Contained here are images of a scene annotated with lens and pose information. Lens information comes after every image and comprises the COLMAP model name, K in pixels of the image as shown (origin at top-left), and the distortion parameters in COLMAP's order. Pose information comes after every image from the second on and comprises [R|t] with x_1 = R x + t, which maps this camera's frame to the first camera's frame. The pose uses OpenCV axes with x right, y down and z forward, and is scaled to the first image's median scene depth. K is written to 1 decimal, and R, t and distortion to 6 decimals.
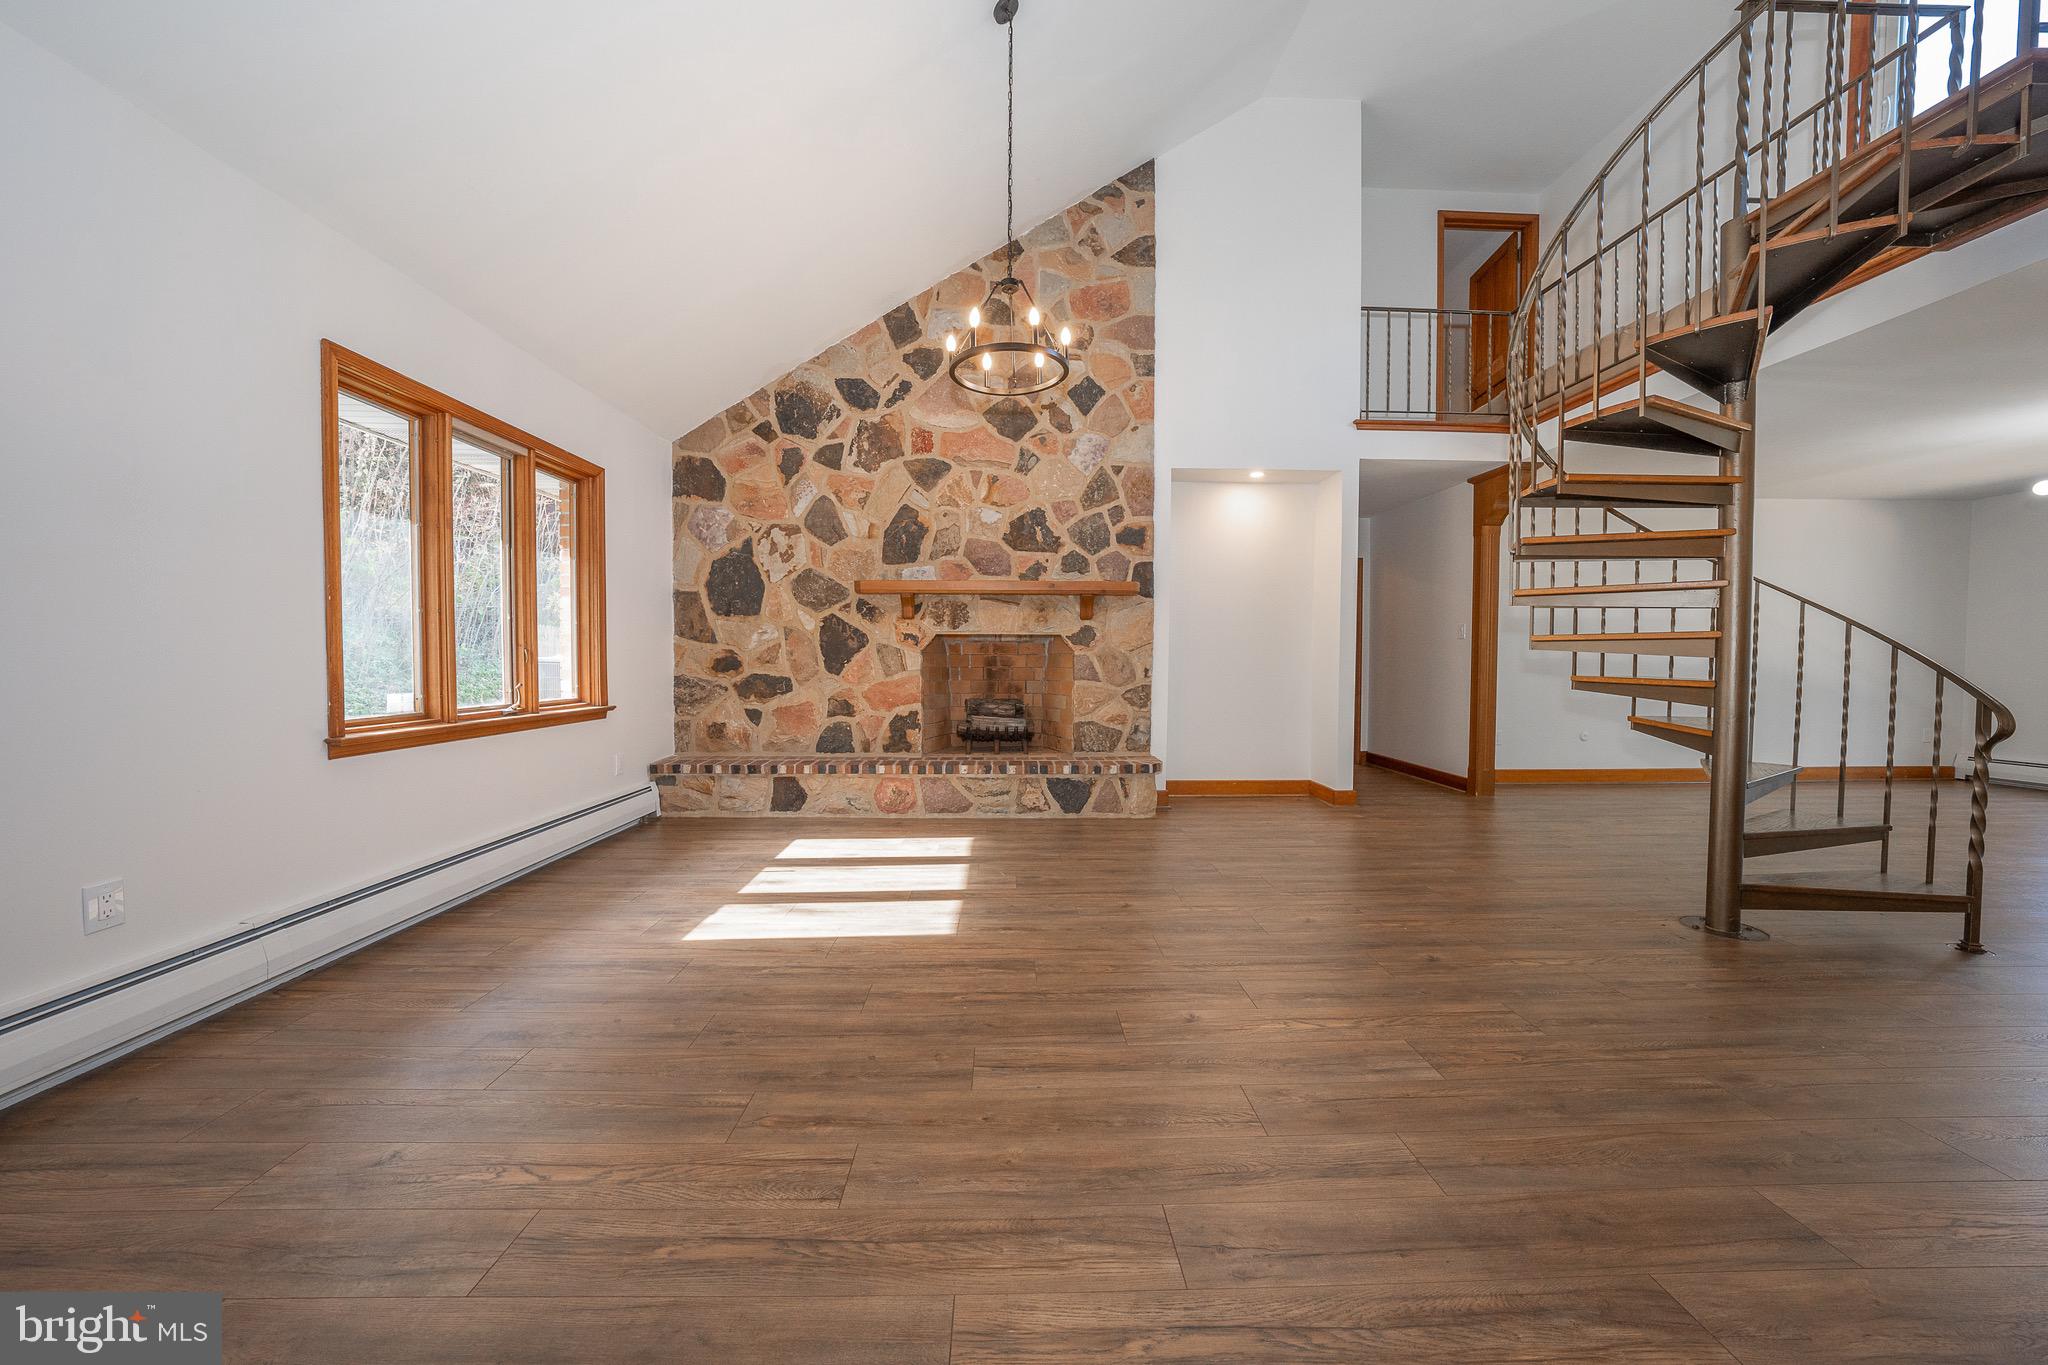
lens RADIAL K [[709.0, 0, 1024.2], [0, 709.0, 678.3], [0, 0, 1]] dist [-0.025198, 0.005422]
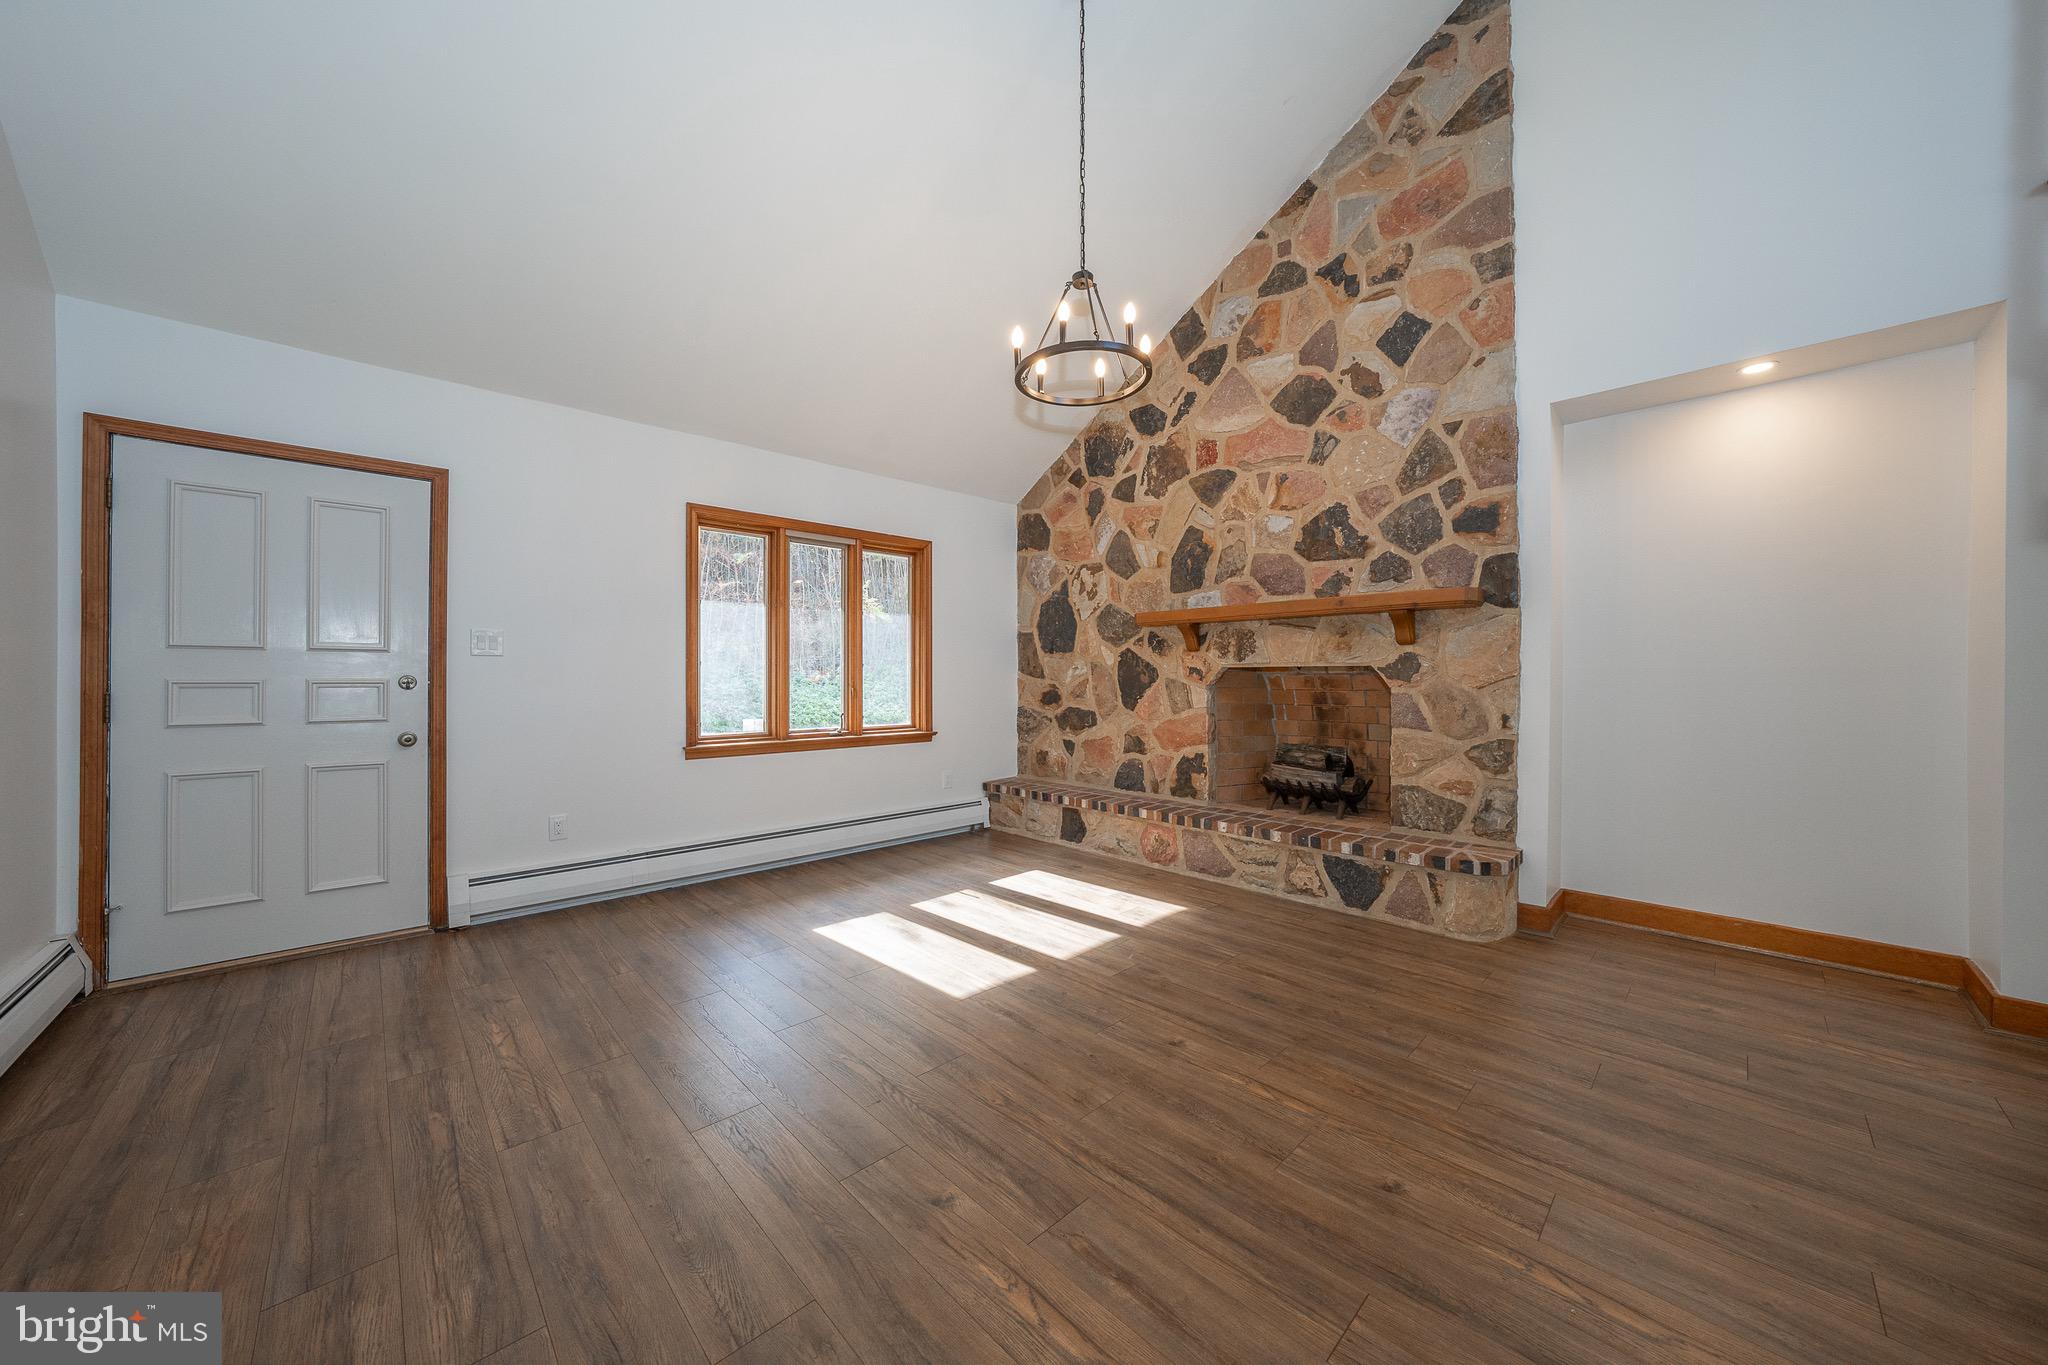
lens RADIAL K [[709.0, 0, 1021.3], [0, 709.0, 675.8], [0, 0, 1]] dist [-0.025198, 0.005422]
pose [[0.669090, -0.004870, -0.743166, 0.366189], [-0.019380, 0.999524, -0.023999, -0.026463], [0.742929, 0.030460, 0.668677, 0.234225]]
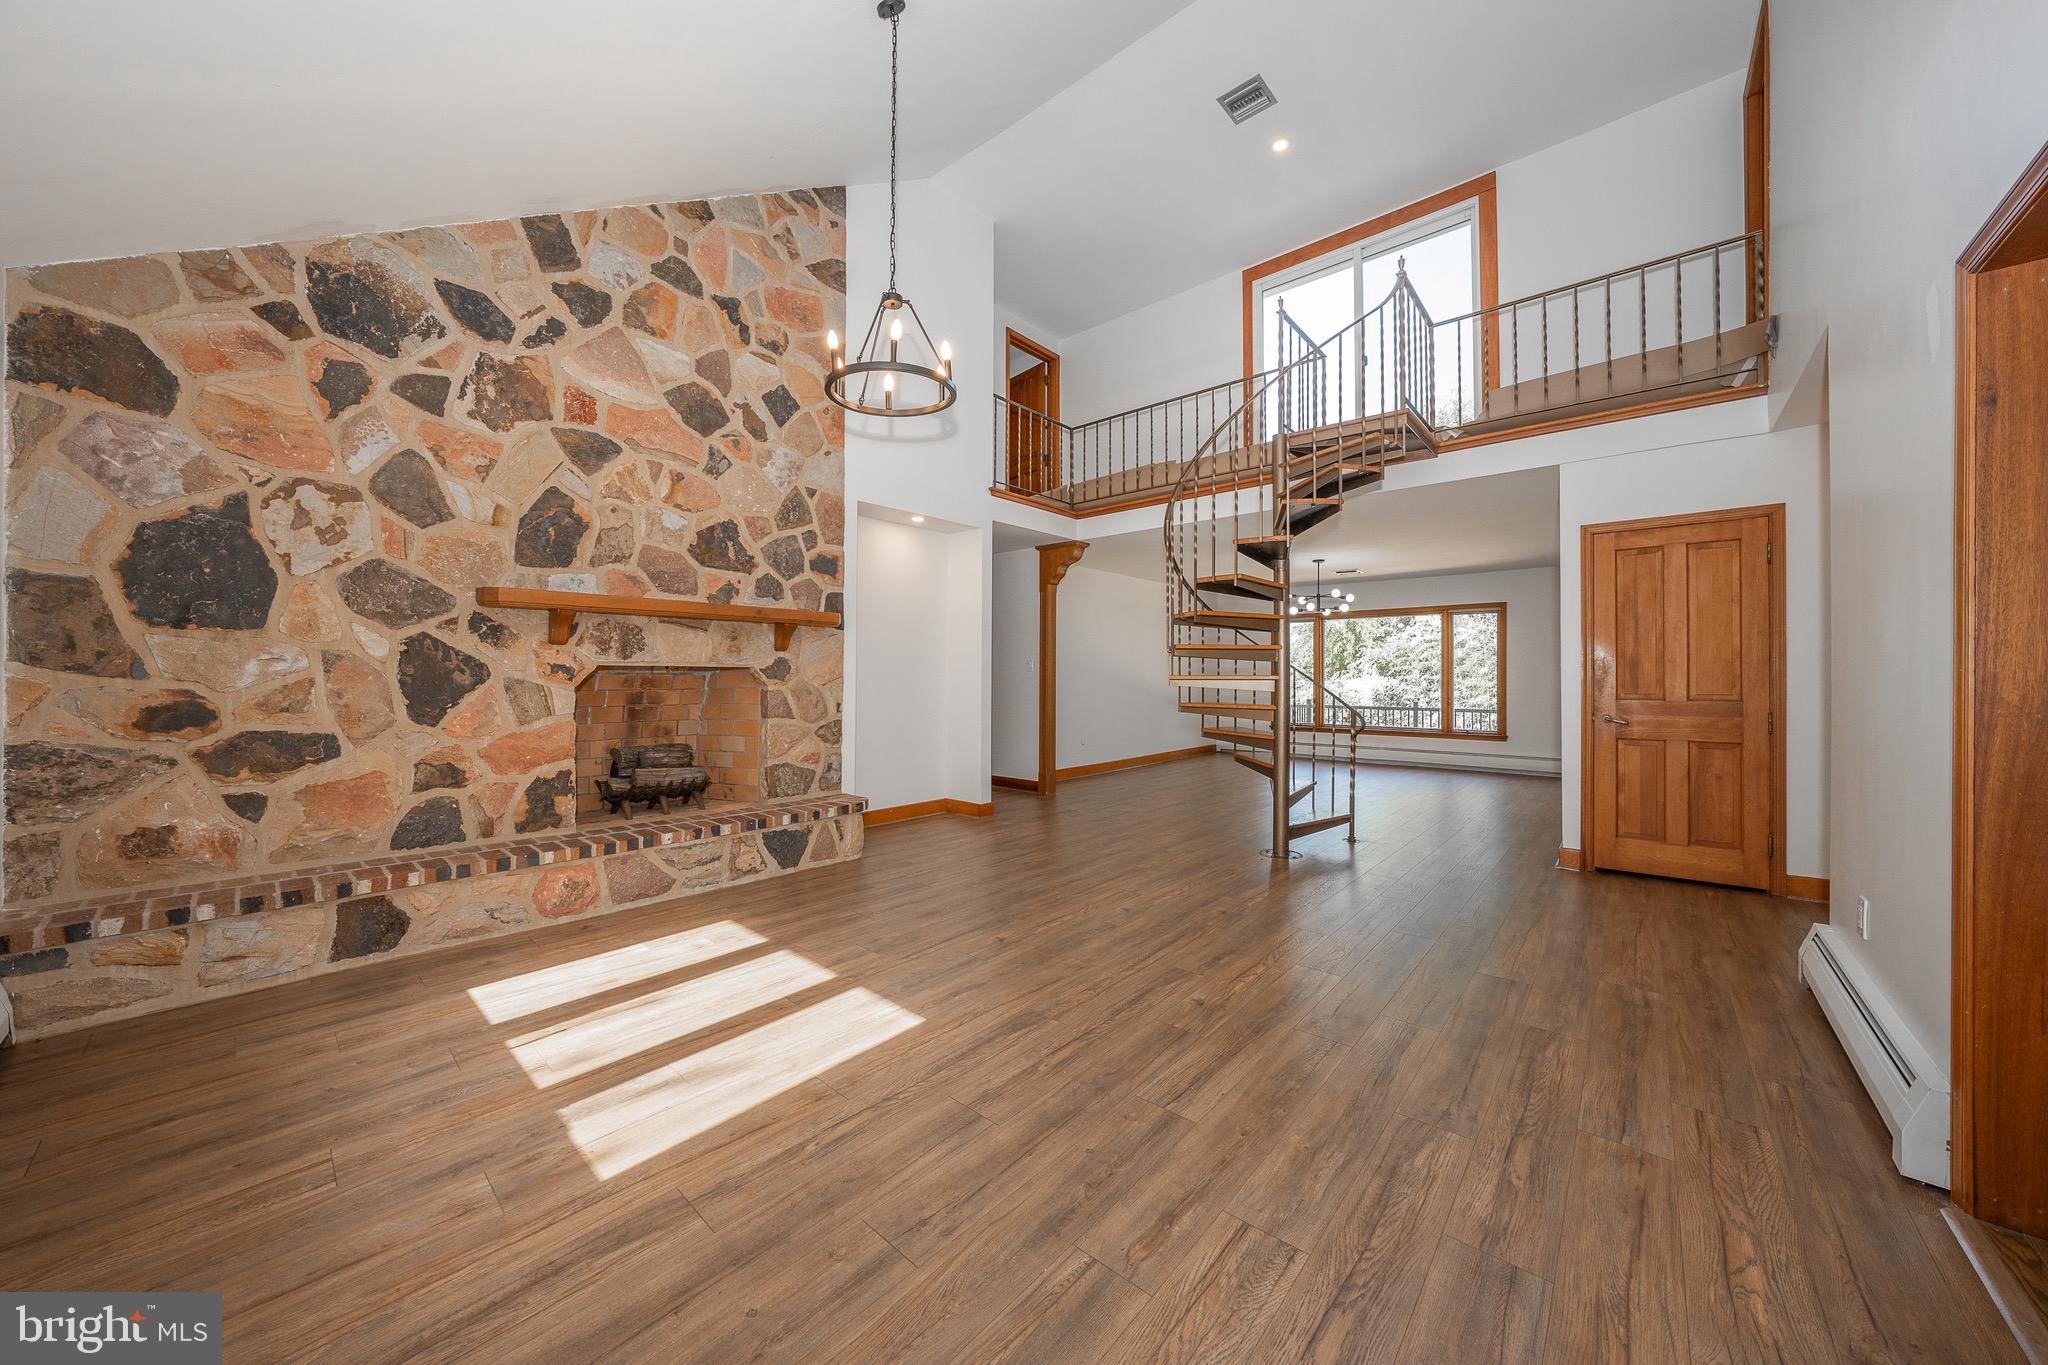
lens RADIAL K [[709.0, 0, 1026.8], [0, 709.0, 676.9], [0, 0, 1]] dist [-0.025198, 0.005422]
pose [[0.682129, -0.001688, 0.731230, -0.366409], [0.021656, 0.999605, -0.017895, -0.027107], [-0.730911, 0.028042, 0.681896, 0.159772]]
